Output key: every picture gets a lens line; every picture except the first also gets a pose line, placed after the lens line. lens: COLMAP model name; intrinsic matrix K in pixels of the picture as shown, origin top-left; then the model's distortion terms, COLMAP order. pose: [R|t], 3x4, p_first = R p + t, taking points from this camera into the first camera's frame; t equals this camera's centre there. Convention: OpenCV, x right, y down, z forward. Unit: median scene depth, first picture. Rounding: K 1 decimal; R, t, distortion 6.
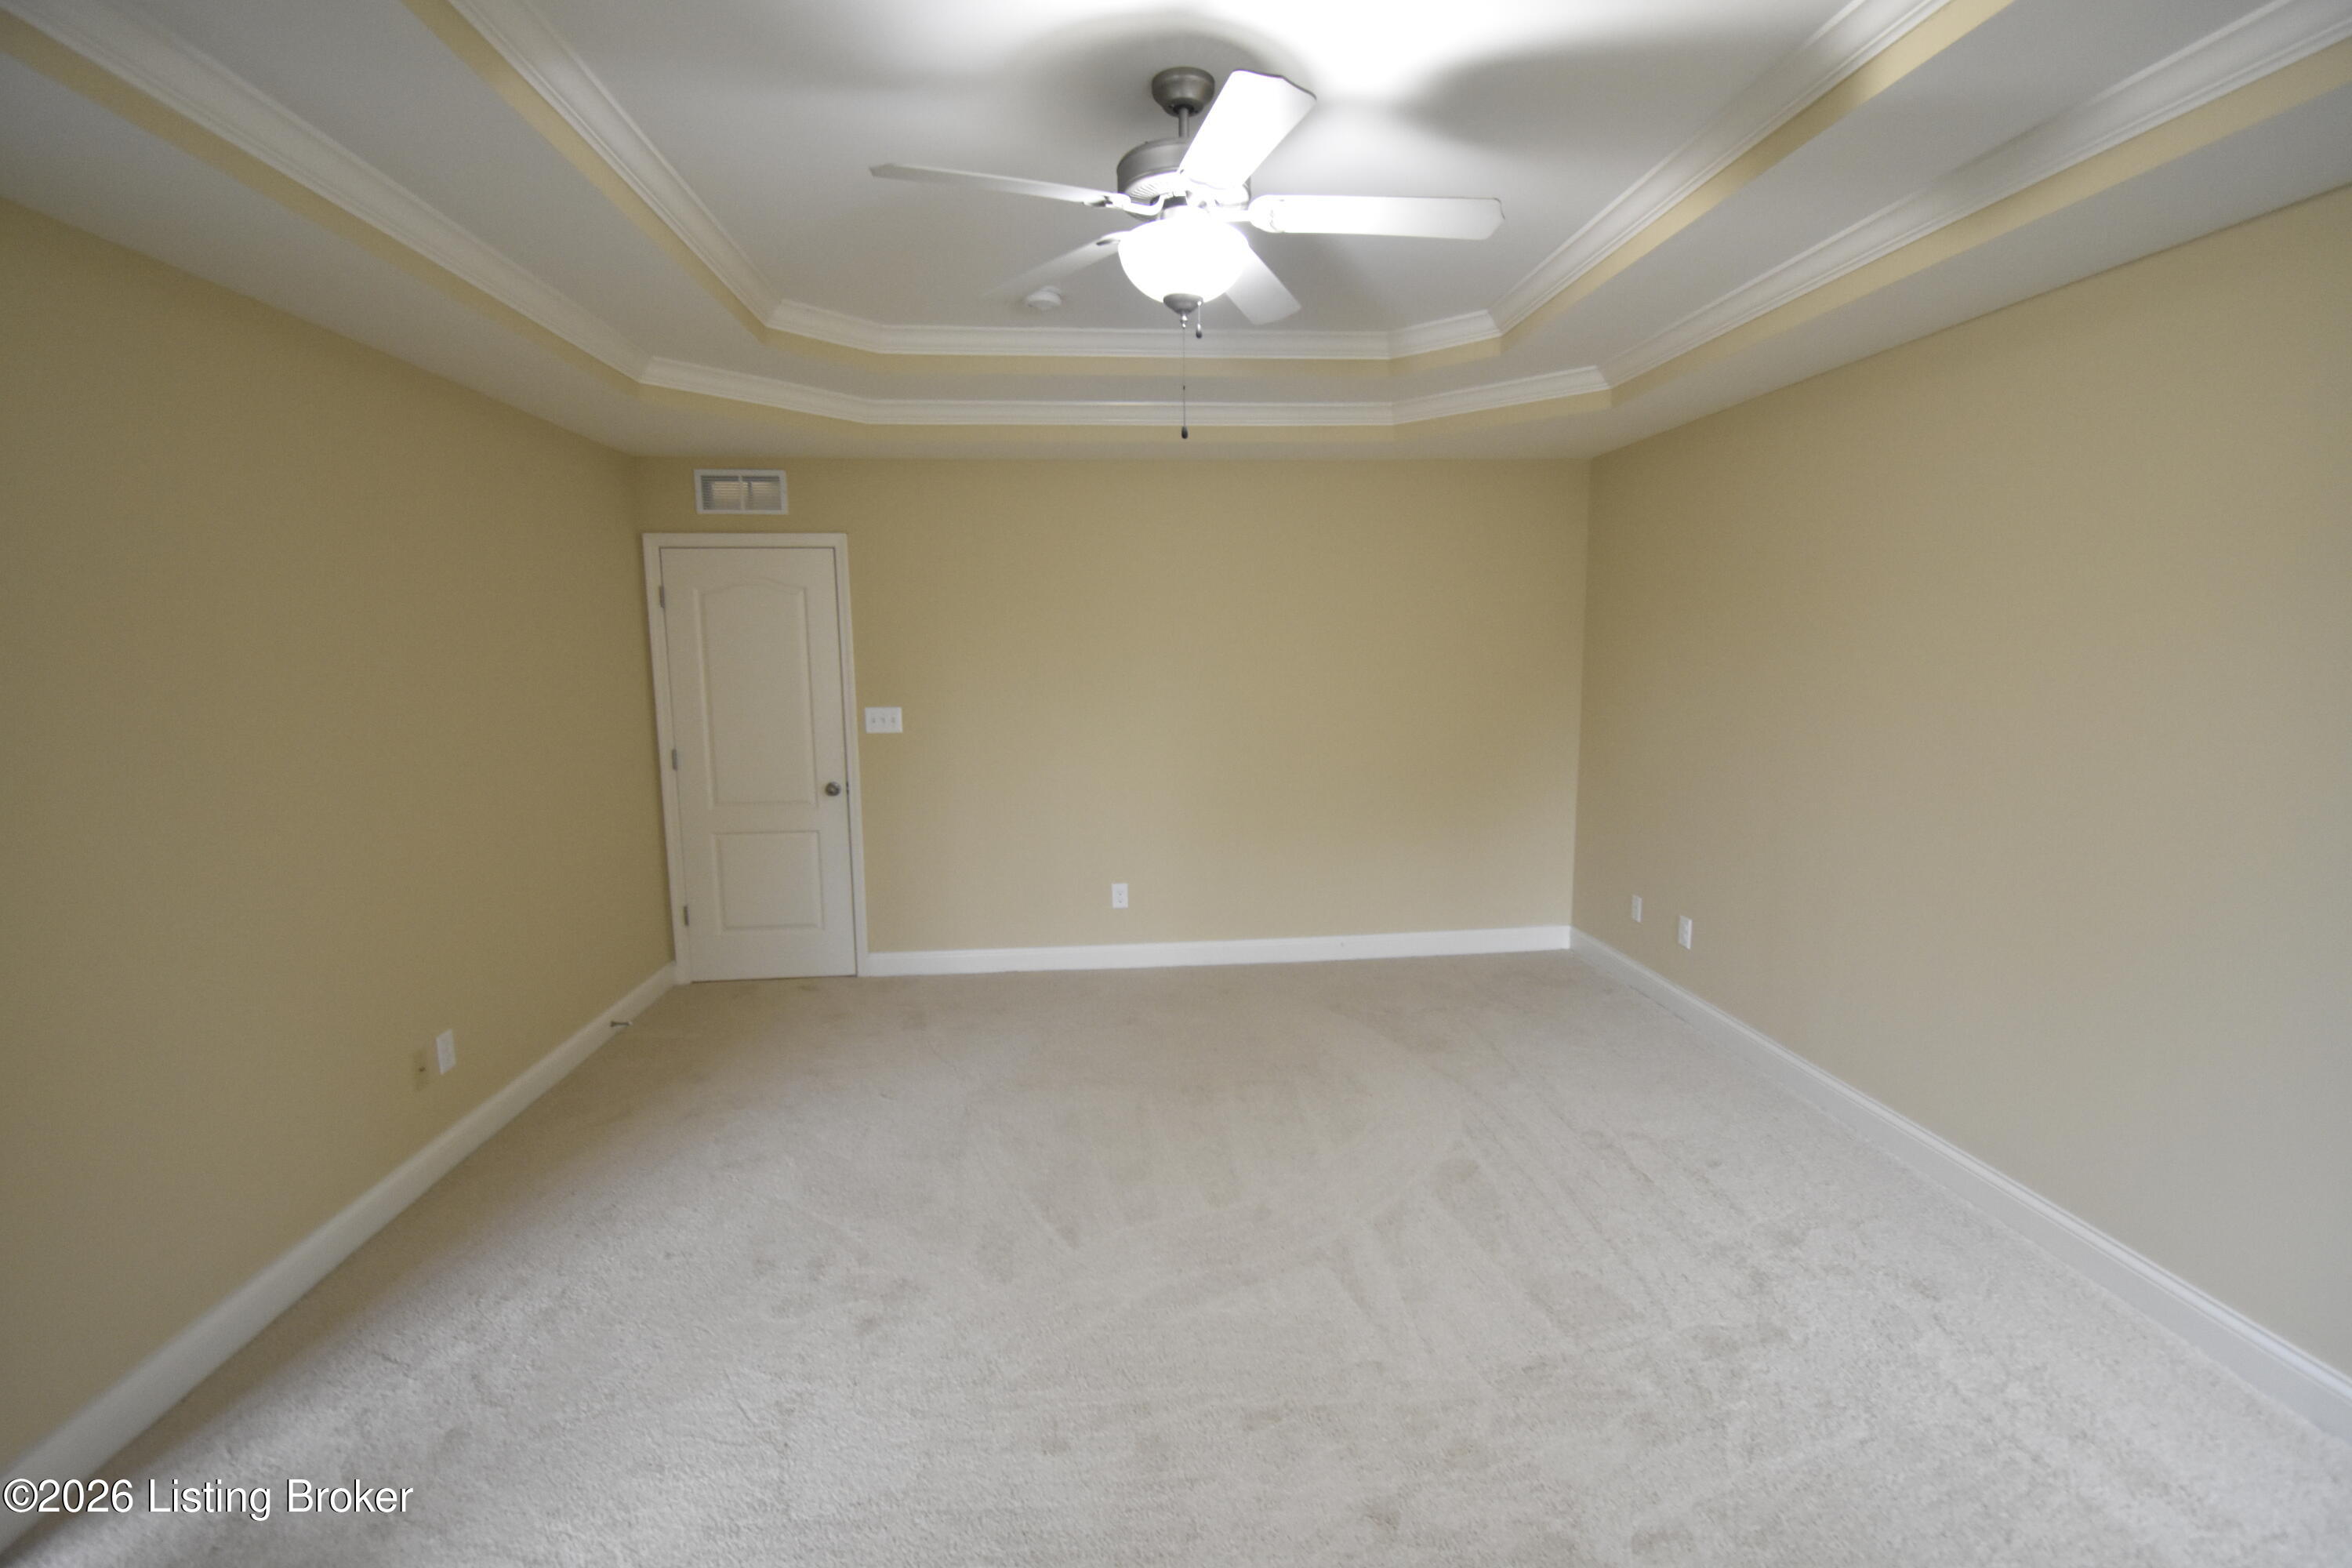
lens RADIAL K [[1037.0, 0, 1176.8], [0, 1037.0, 784.8], [0, 0, 1]] dist [0.022505, -0.029275]
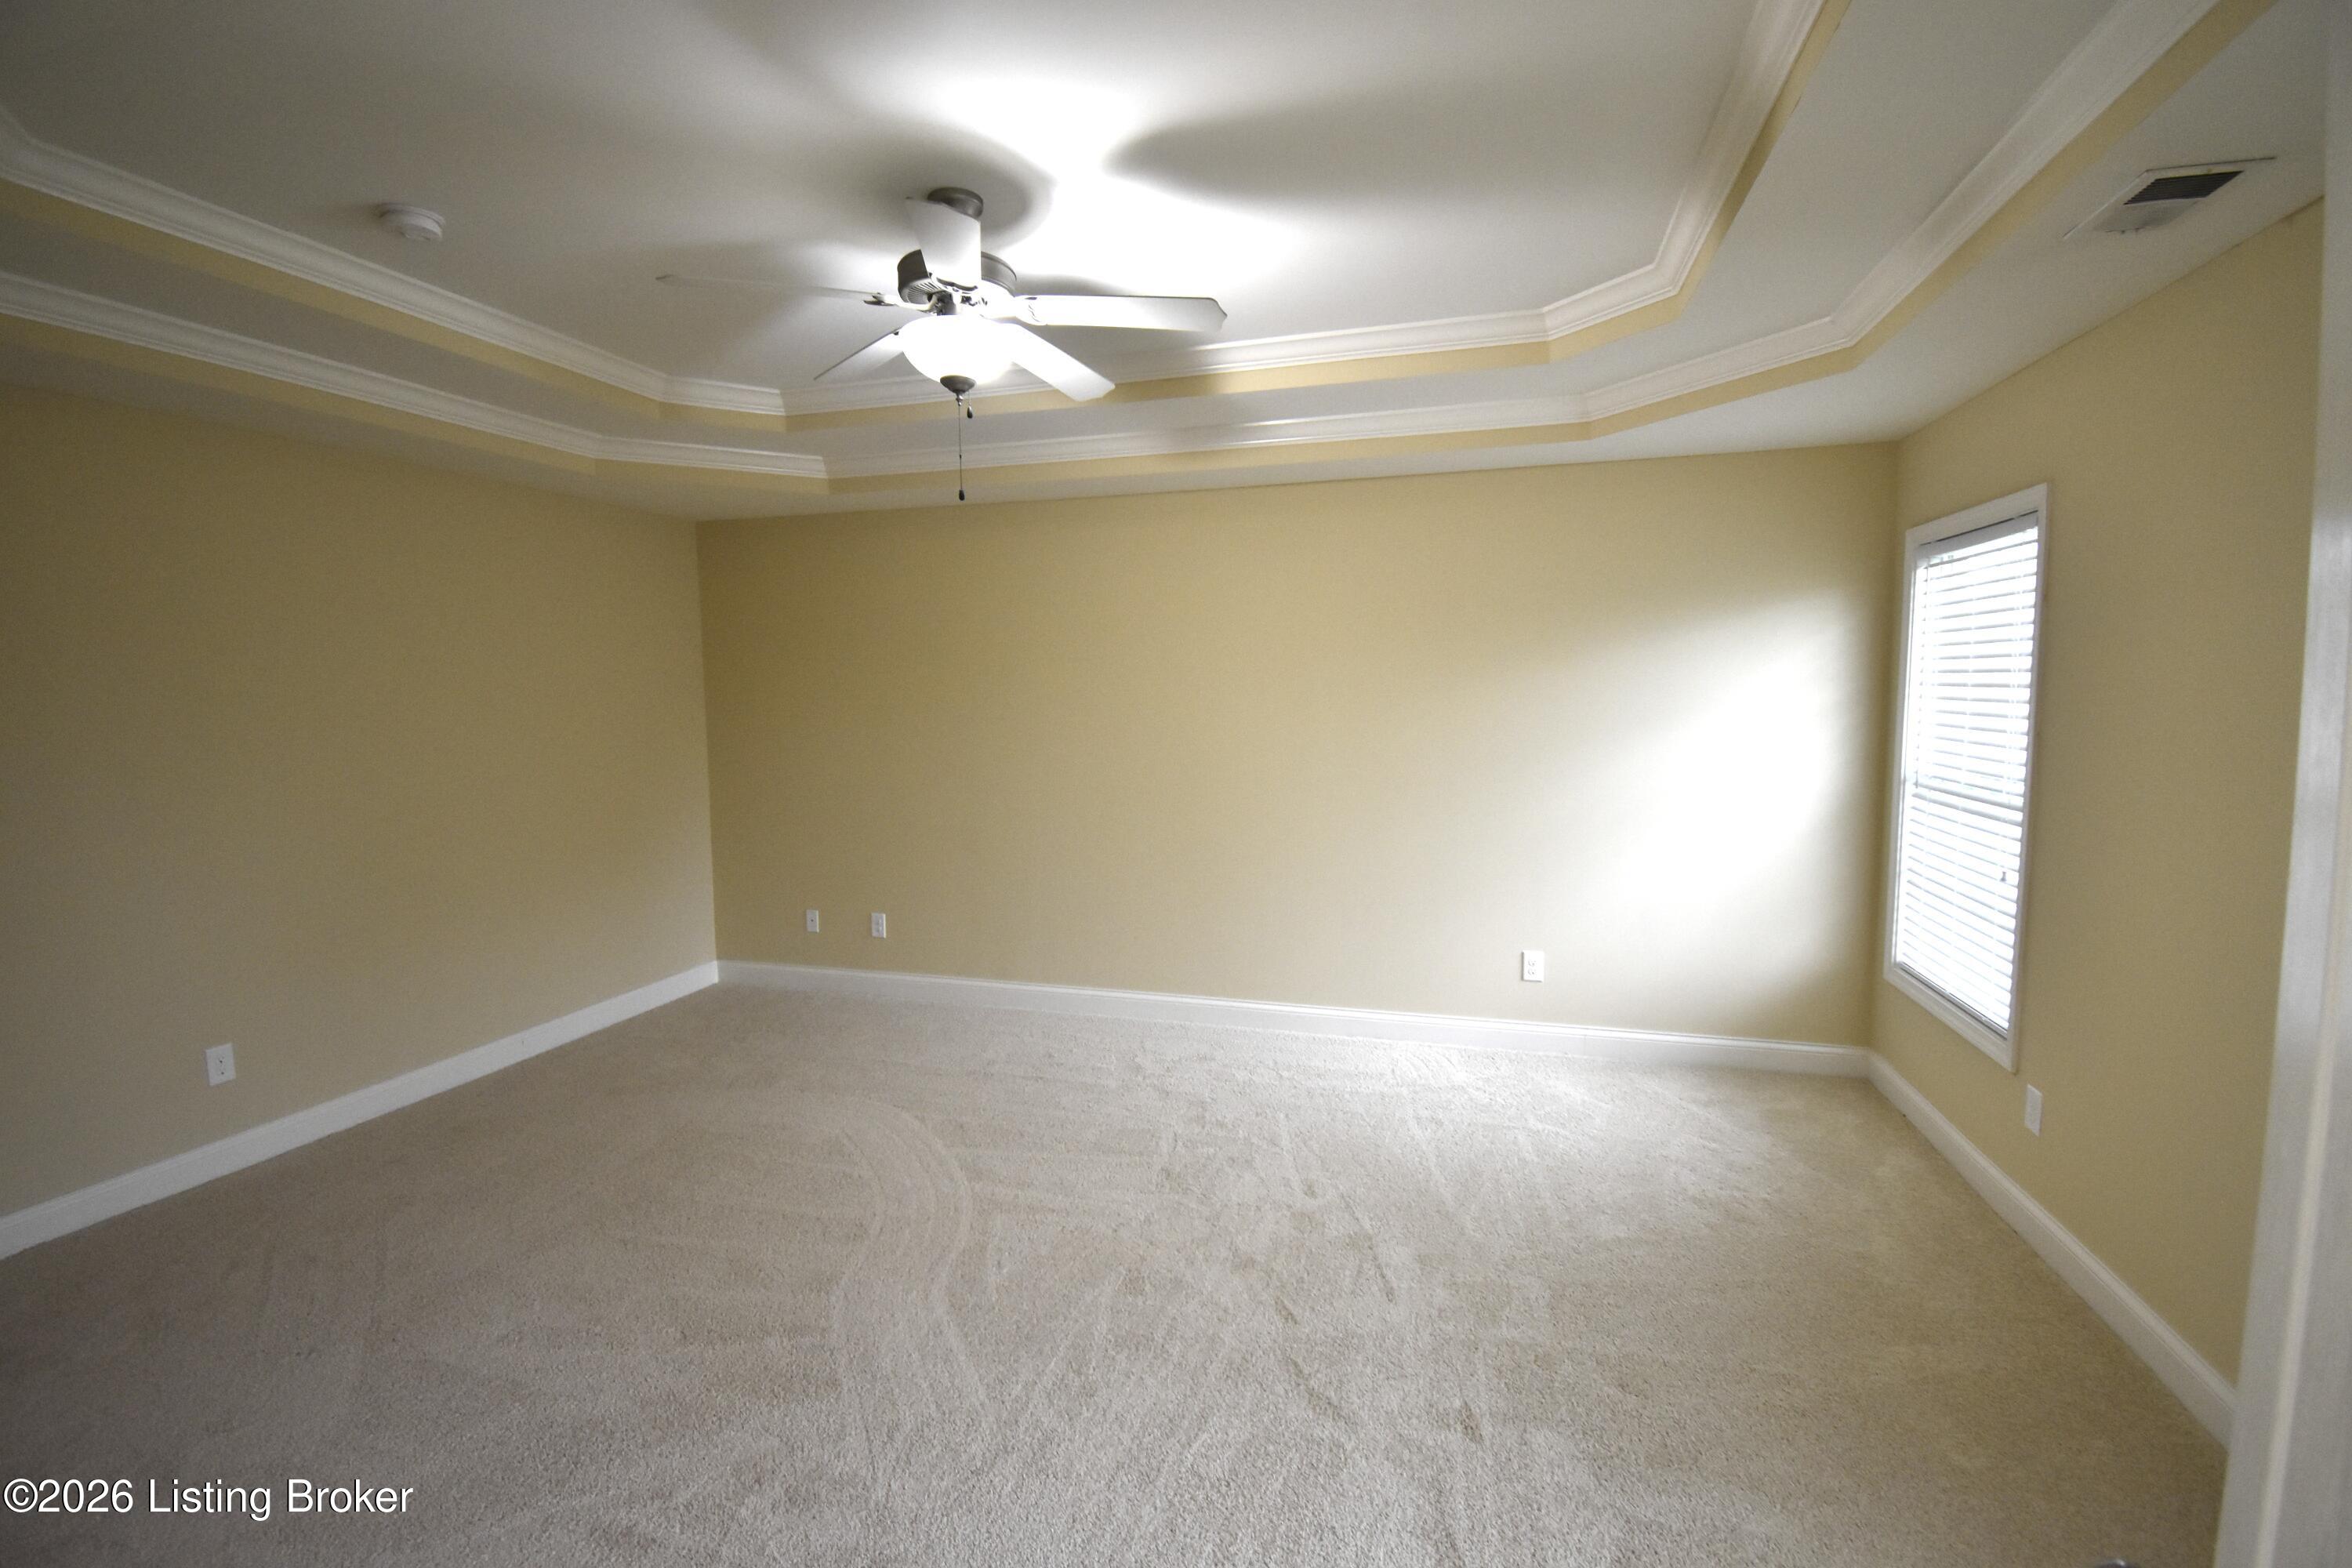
lens RADIAL K [[1037.0, 0, 1176.8], [0, 1037.0, 784.8], [0, 0, 1]] dist [0.022505, -0.029275]
pose [[0.365022, -0.073387, 0.928102, -0.596837], [0.127066, 0.991487, 0.028424, -0.015724], [-0.922287, 0.107555, 0.371239, 0.237542]]
